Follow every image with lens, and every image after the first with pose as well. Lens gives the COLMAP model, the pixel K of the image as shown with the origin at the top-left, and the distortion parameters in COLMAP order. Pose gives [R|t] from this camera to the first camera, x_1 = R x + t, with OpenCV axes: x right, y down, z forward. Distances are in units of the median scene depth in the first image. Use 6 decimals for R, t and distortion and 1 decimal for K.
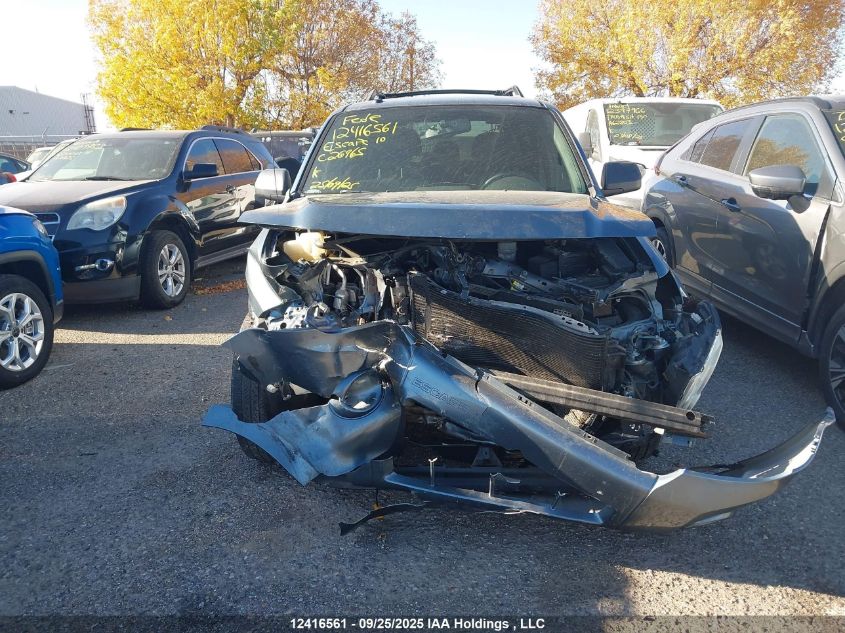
lens RADIAL K [[686.6, 0, 433.4], [0, 686.6, 313.9], [0, 0, 1]] dist [0.006678, -0.009981]
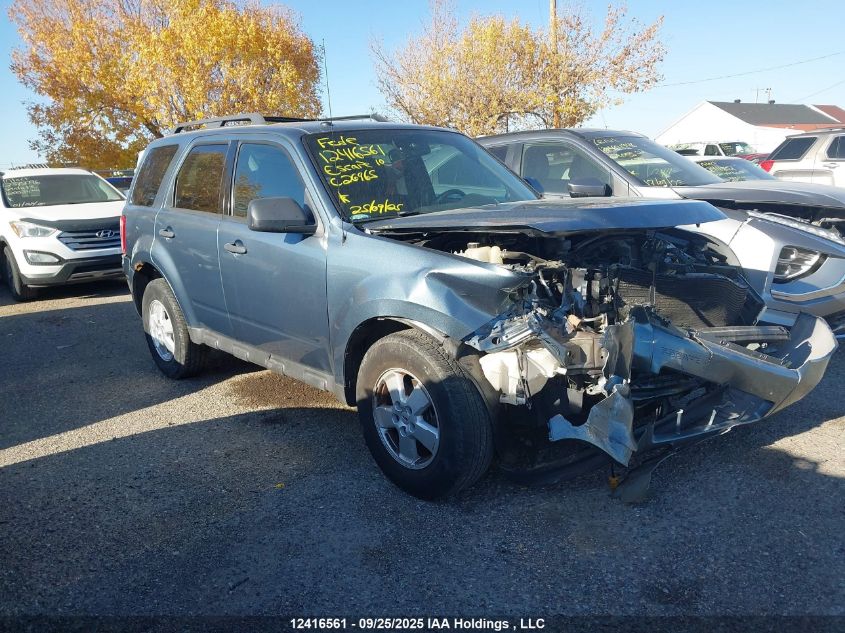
lens RADIAL K [[686.6, 0, 433.4], [0, 686.6, 313.9], [0, 0, 1]] dist [0.006678, -0.009981]
pose [[0.732950, -0.177050, 0.656839, -0.713037], [0.210942, 0.977098, 0.027990, -0.052010], [-0.646751, 0.118039, 0.753511, 0.237055]]
